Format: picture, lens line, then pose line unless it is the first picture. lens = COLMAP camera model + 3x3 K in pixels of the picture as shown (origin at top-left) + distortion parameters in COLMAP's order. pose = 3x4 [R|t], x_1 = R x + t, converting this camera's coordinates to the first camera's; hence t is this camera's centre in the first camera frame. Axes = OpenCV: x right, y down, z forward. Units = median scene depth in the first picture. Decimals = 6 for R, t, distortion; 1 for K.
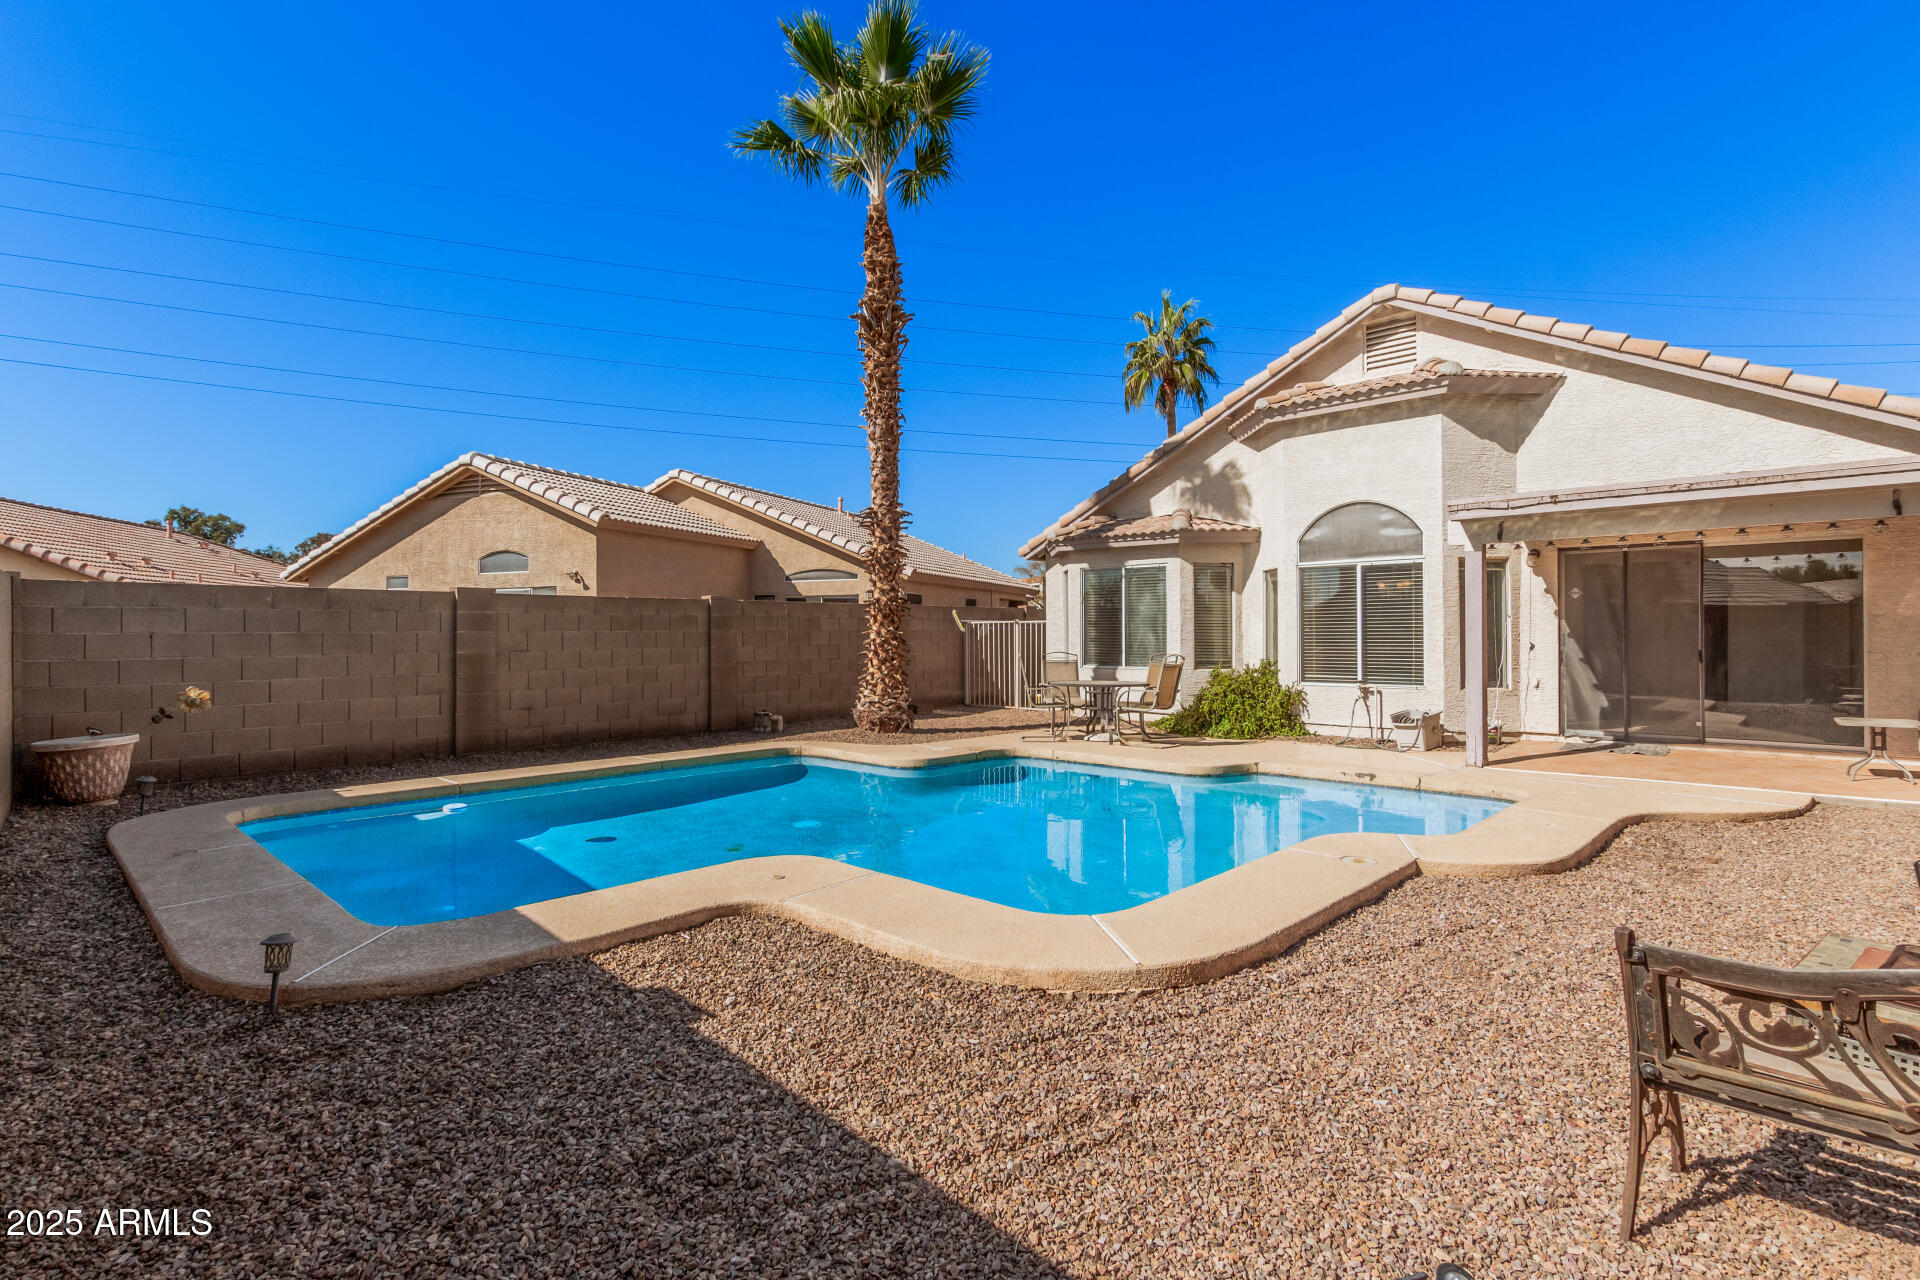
lens RADIAL K [[922.1, 0, 986.5], [0, 922.1, 635.2], [0, 0, 1]] dist [0.022693, -0.013107]
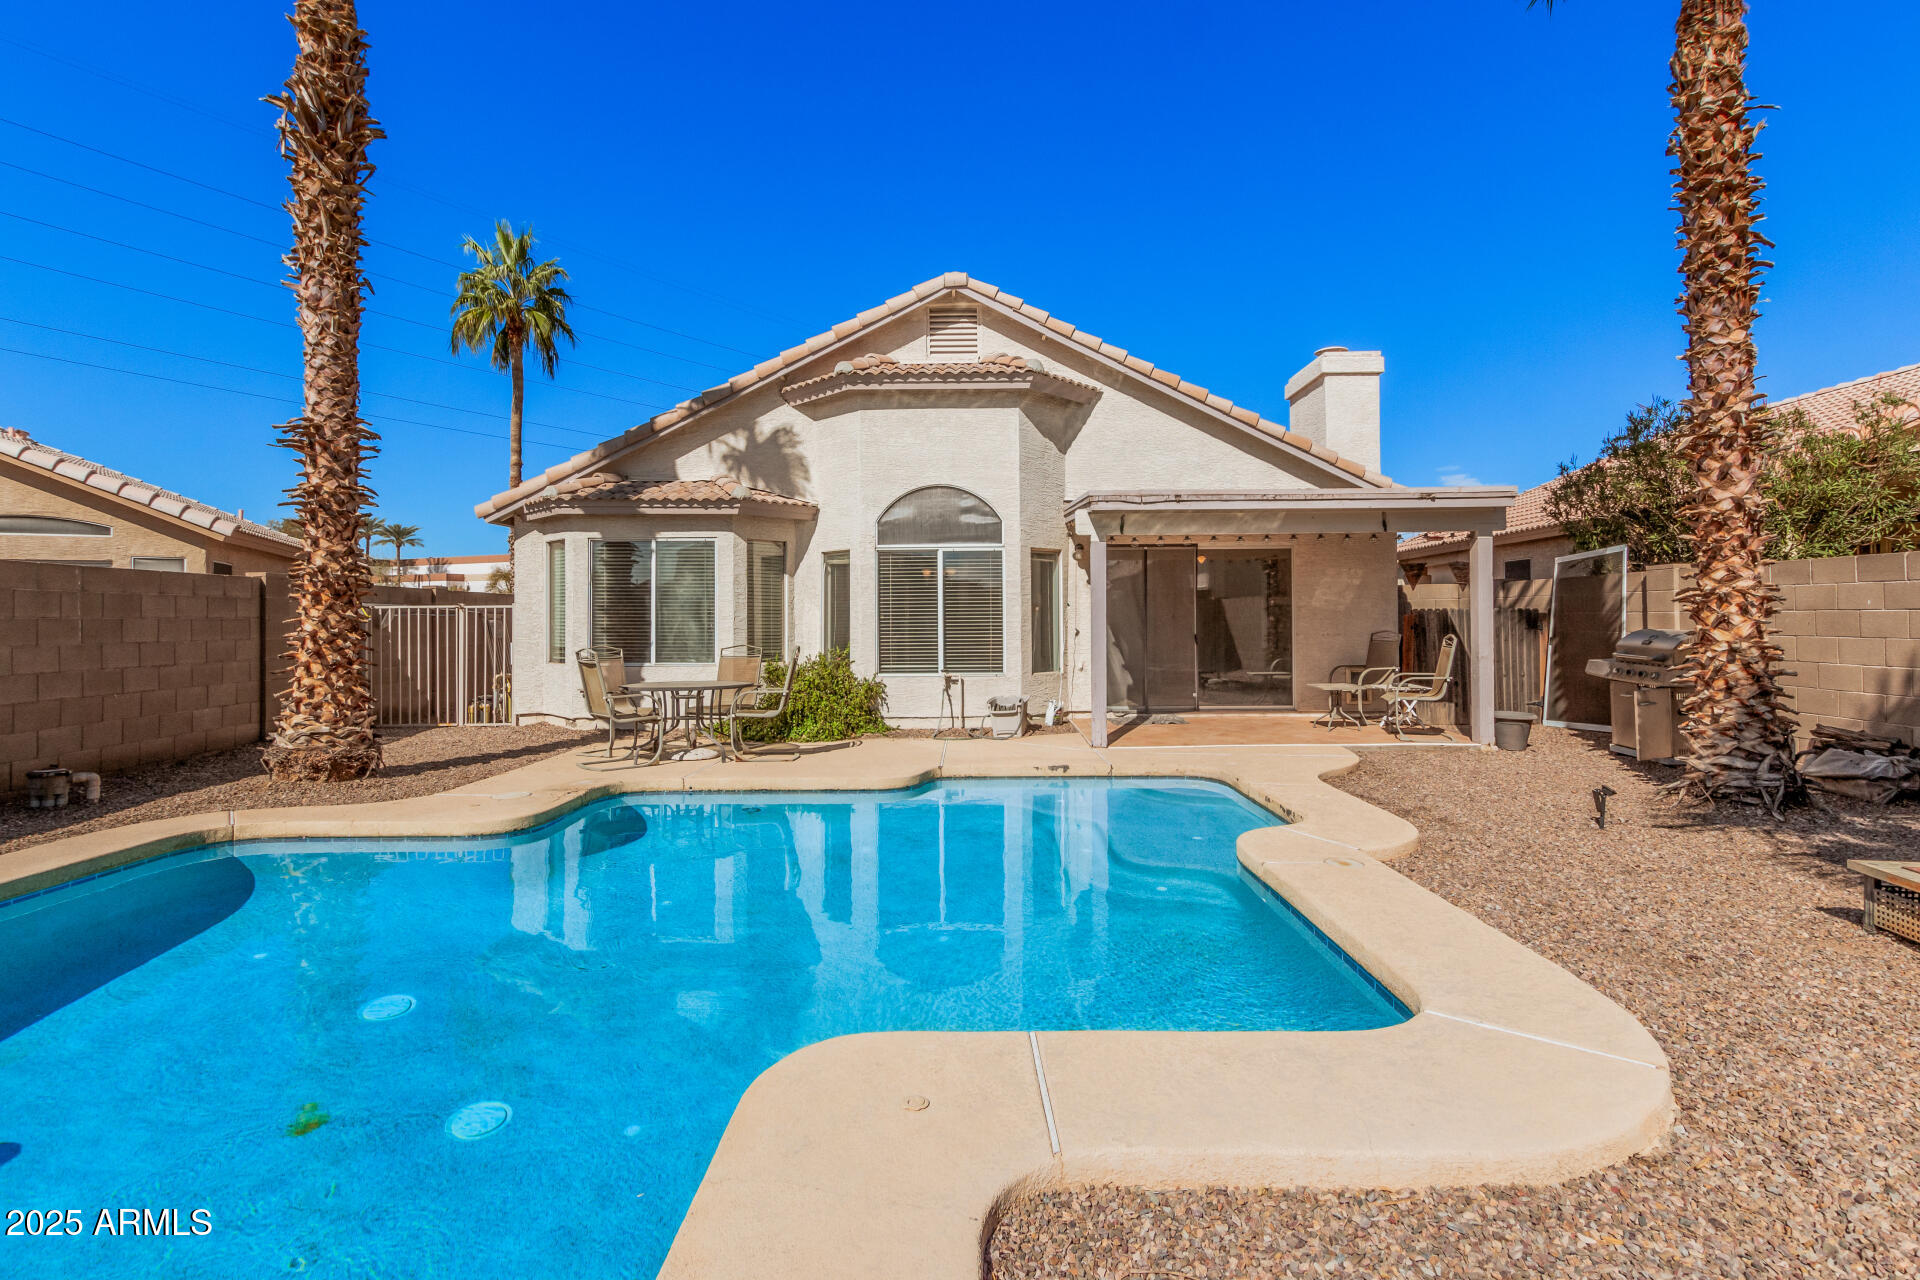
lens RADIAL K [[930.3, 0, 955.7], [0, 930.3, 611.8], [0, 0, 1]] dist [0.015869, -0.000022]
pose [[0.740617, 0.005548, 0.671905, -0.227367], [0.004495, 0.999903, -0.013211, 0.001284], [-0.671913, 0.012805, 0.740520, 0.250020]]
